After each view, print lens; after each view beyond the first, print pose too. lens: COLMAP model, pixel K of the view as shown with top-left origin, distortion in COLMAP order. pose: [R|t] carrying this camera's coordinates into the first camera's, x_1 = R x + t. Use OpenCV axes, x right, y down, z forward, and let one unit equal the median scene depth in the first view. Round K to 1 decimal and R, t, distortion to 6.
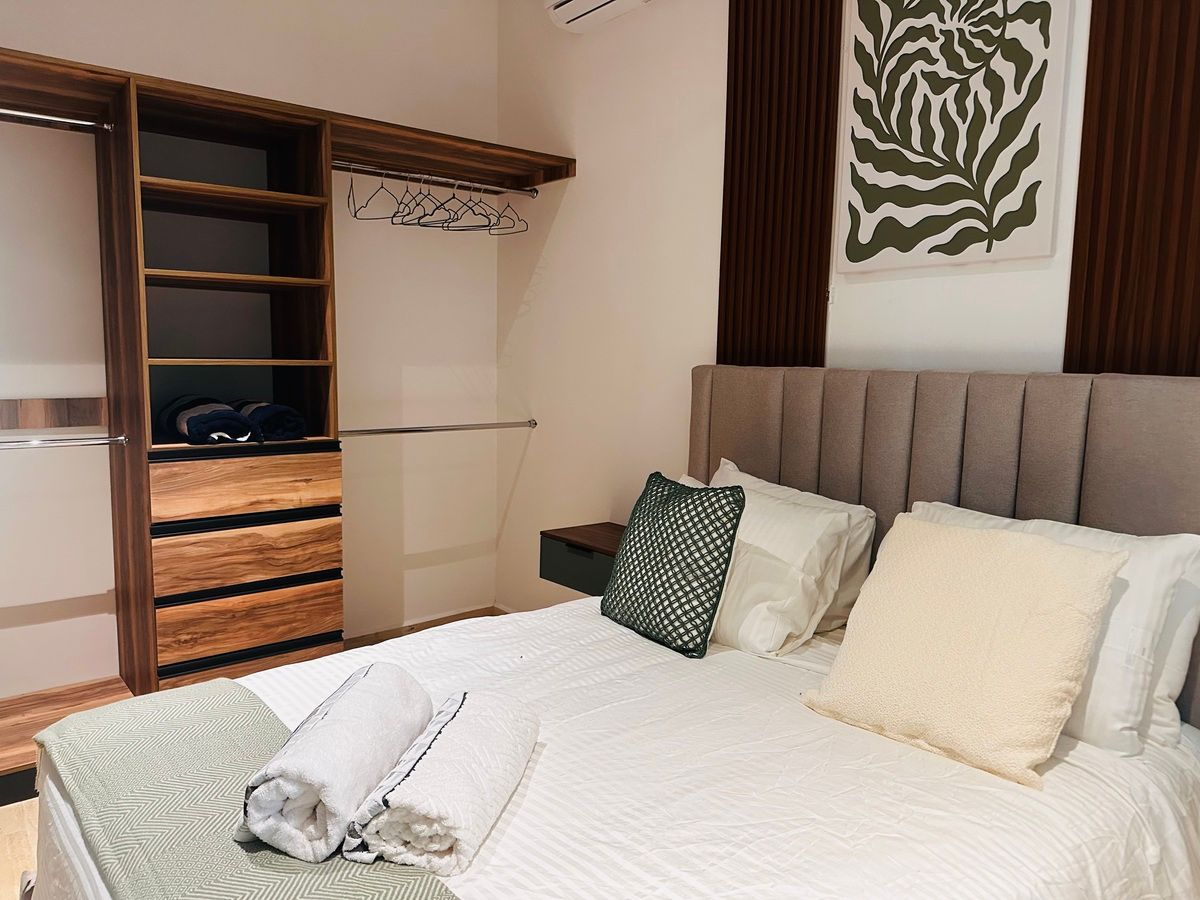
lens RADIAL K [[857.7, 0, 589.6], [0, 857.7, 451.0], [0, 0, 1]] dist [0.051088, -0.047363]
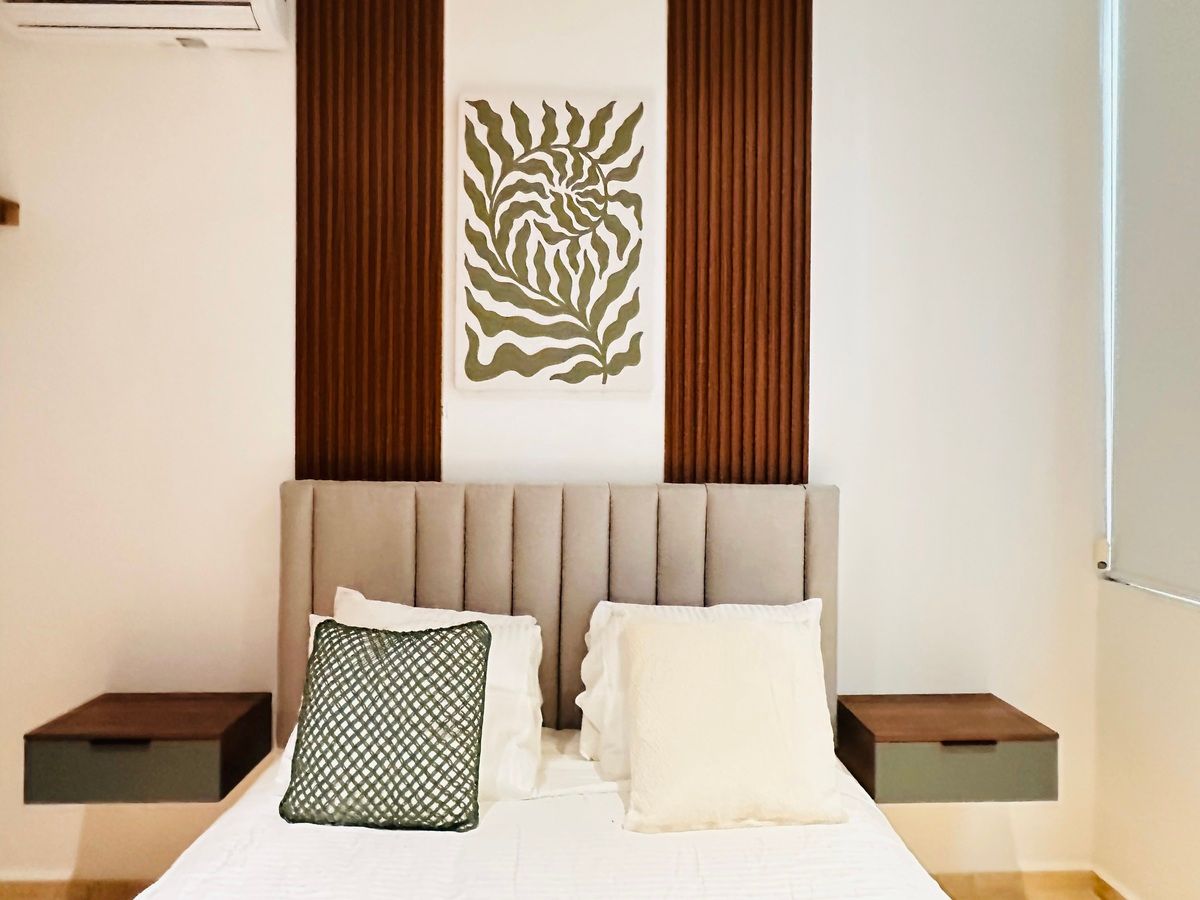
lens RADIAL K [[769.2, 0, 600.6], [0, 769.2, 459.7], [0, 0, 1]] dist [0.009792, -0.000699]
pose [[0.601722, -0.029550, 0.798159, -0.383746], [0.092680, 0.995148, -0.033027, -0.088280], [-0.793310, 0.093847, 0.601541, 0.364578]]
